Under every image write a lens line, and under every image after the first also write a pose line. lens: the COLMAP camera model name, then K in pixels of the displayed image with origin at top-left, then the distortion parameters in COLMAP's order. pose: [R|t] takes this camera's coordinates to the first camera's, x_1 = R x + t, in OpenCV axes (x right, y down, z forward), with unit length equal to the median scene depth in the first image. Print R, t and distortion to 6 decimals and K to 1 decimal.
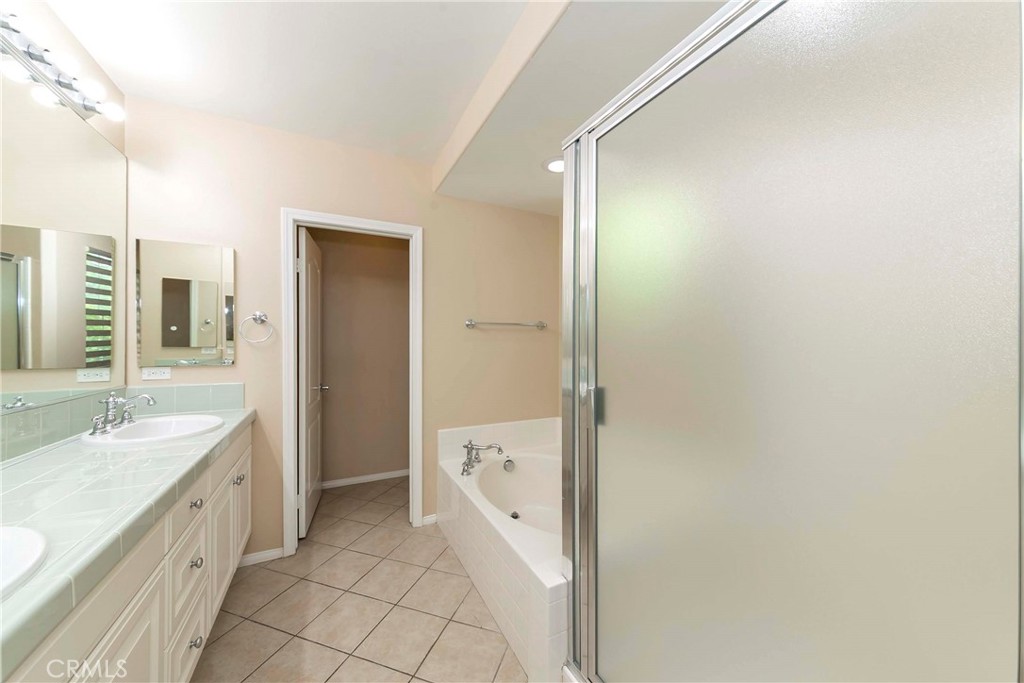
lens RADIAL K [[366.4, 0, 515.7], [0, 366.4, 338.7], [0, 0, 1]] dist [0.001491, 0.000887]
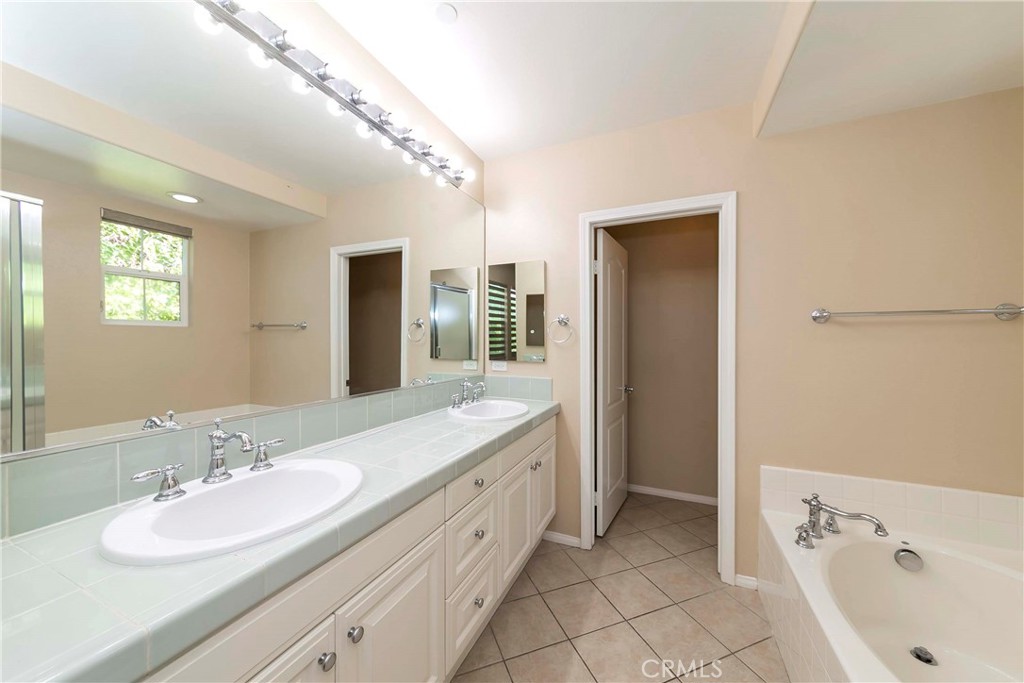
lens RADIAL K [[366.4, 0, 498.6], [0, 366.4, 342.0], [0, 0, 1]] dist [0.001491, 0.000887]
pose [[0.625185, 0.003028, -0.780471, 0.034274], [0.003540, 0.999971, 0.006716, -0.000281], [0.780469, -0.006962, 0.625156, 0.161581]]
